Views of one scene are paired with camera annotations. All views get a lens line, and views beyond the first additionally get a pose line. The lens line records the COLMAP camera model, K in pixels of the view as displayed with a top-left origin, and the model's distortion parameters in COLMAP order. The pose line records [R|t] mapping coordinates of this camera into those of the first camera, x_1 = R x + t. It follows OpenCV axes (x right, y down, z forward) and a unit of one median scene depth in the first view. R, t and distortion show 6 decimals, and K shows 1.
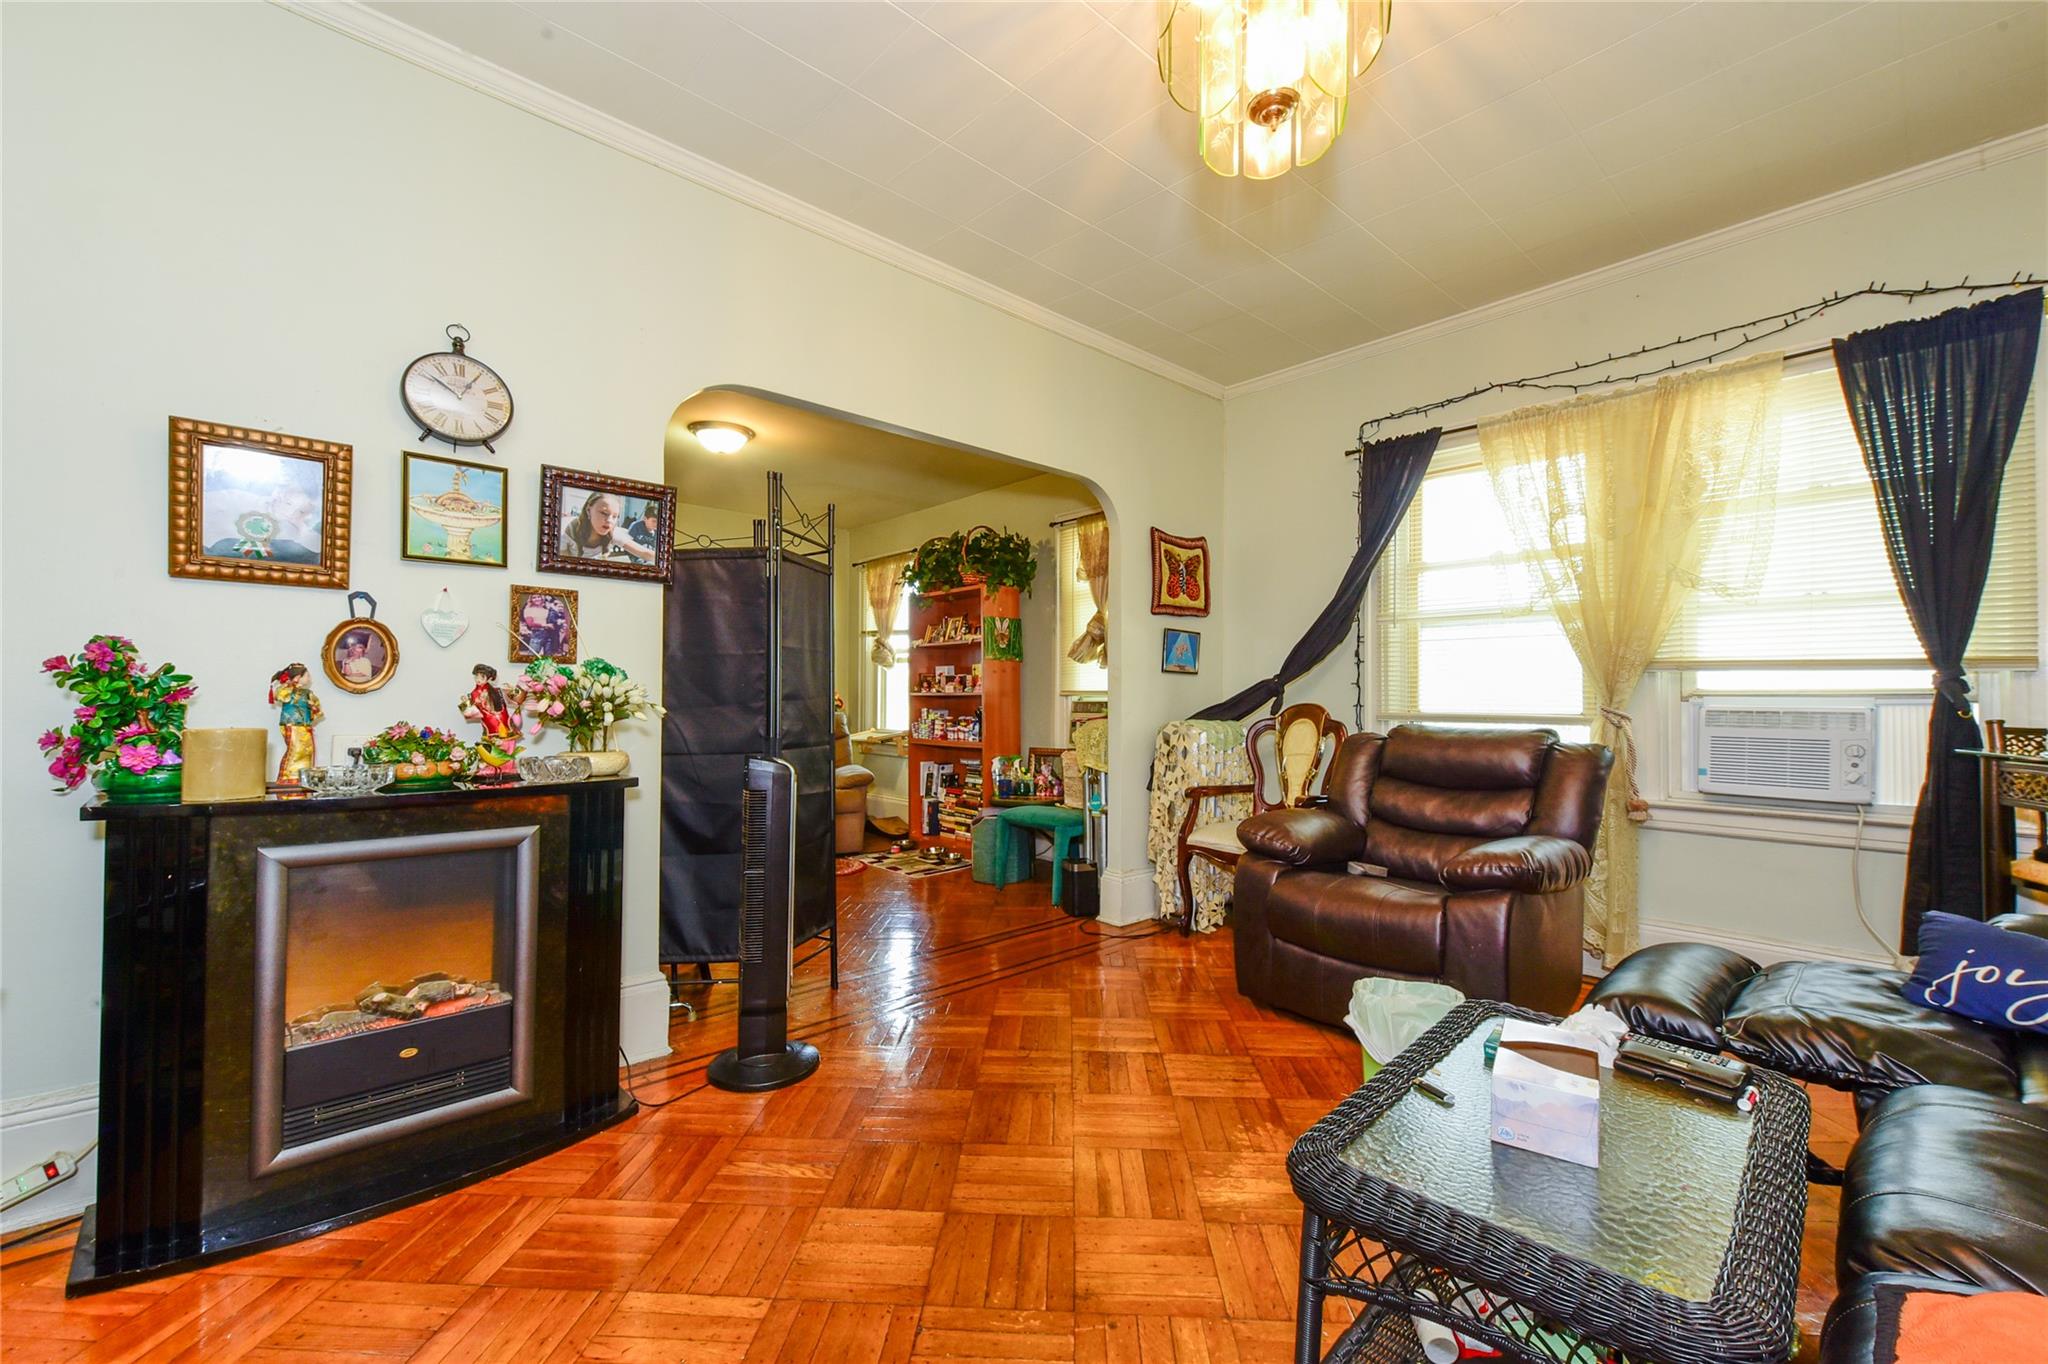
lens RADIAL K [[833.4, 0, 1024.5], [0, 833.4, 683.0], [0, 0, 1]] dist [0.006216, -0.002722]
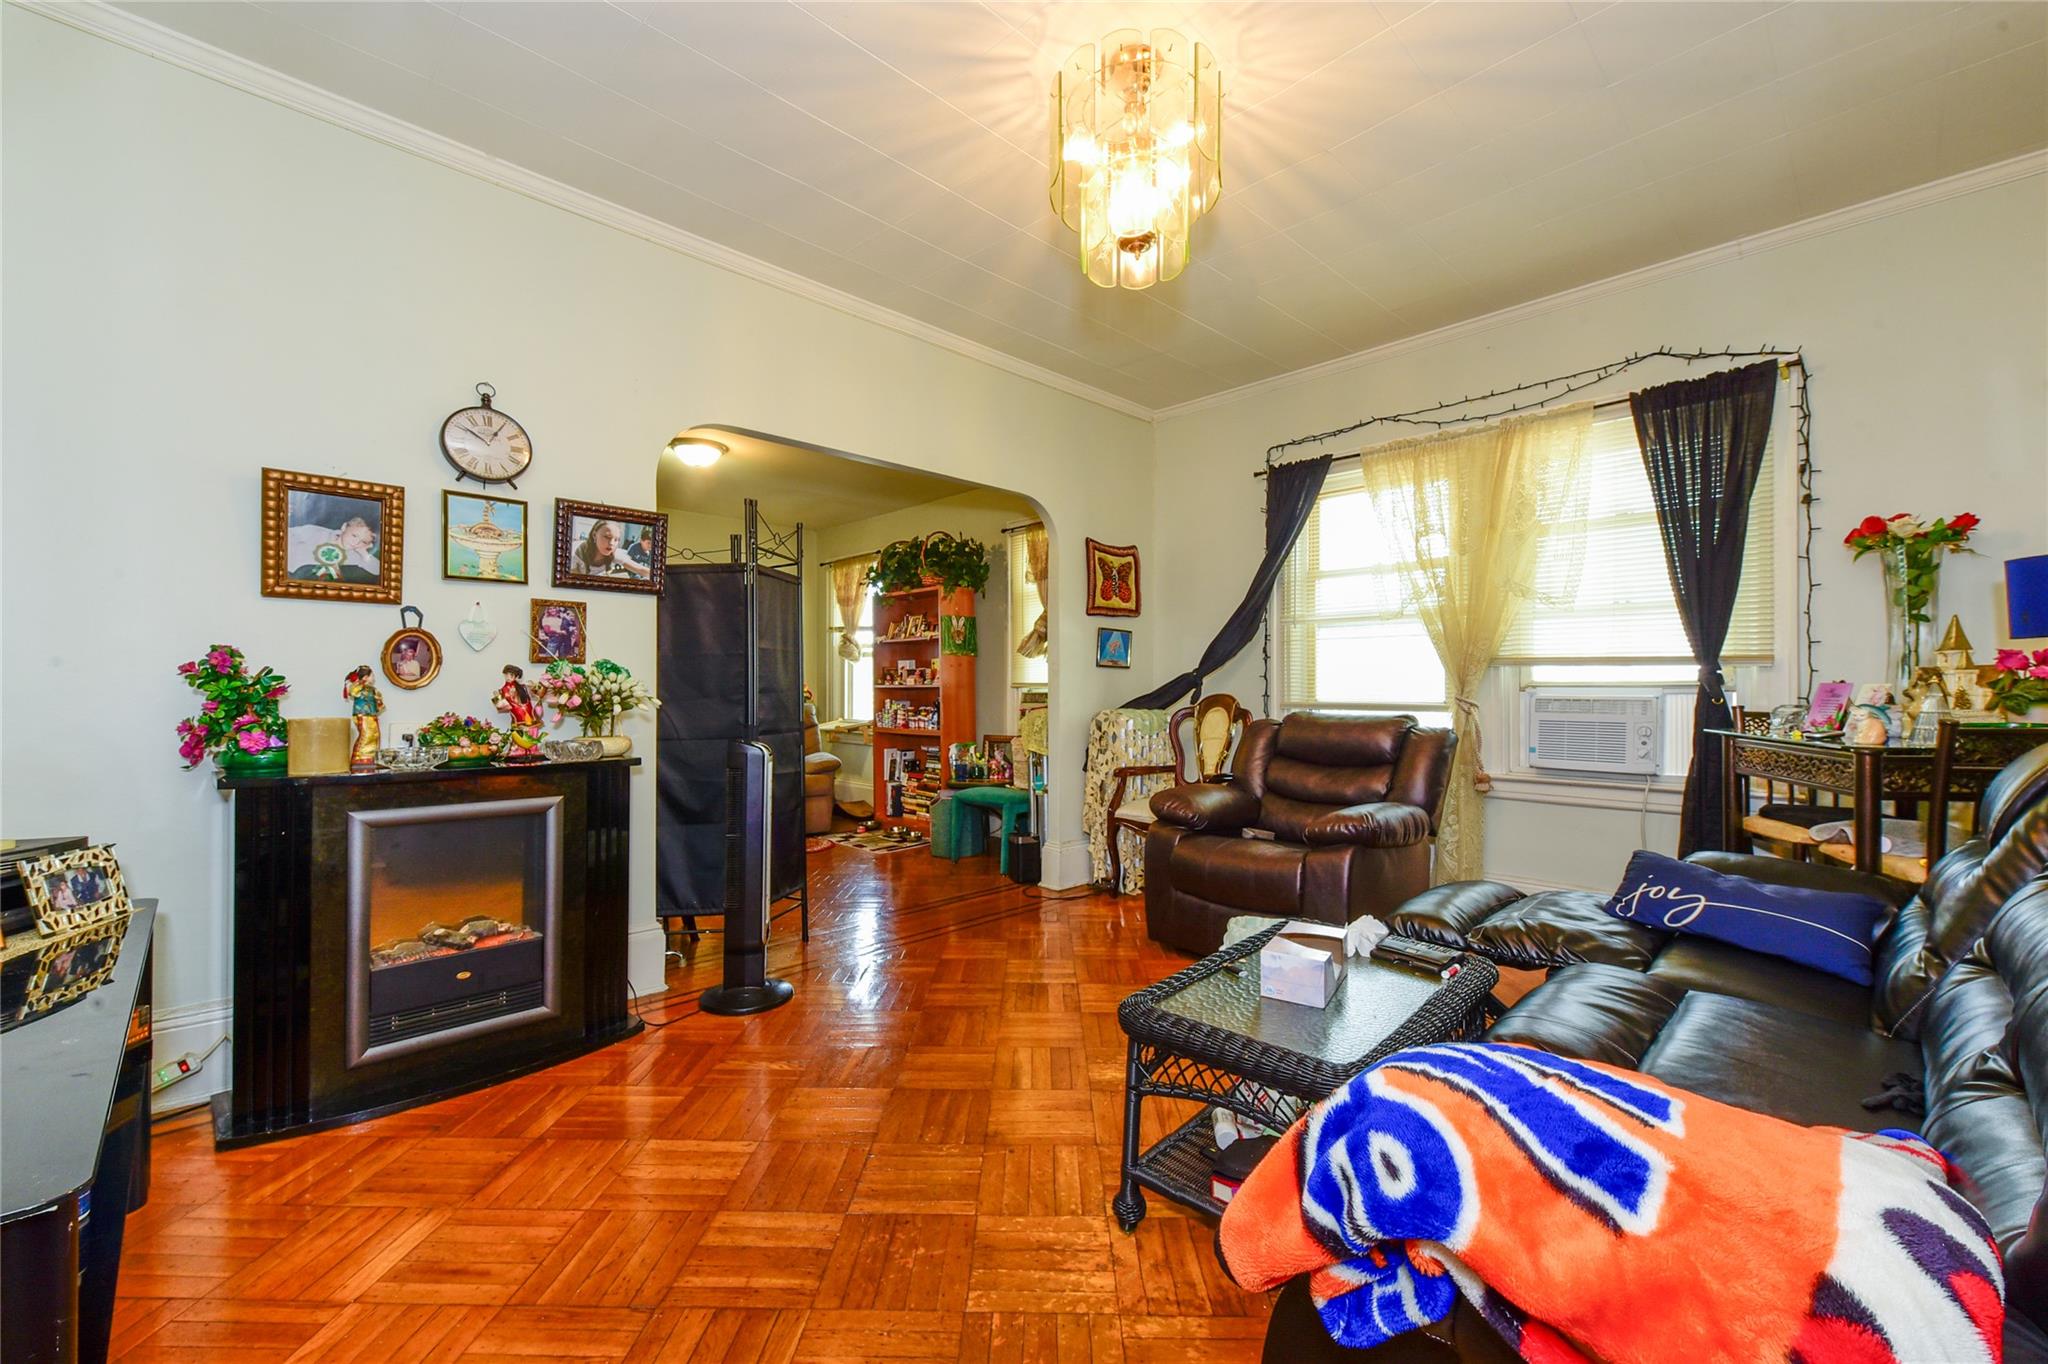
lens RADIAL K [[833.4, 0, 1024.9], [0, 833.4, 686.7], [0, 0, 1]] dist [0.006216, -0.002722]
pose [[0.999393, -0.003458, 0.034660, 0.051183], [0.002894, 0.999863, 0.016304, -0.007832], [-0.034712, -0.016193, 0.999266, -0.218348]]
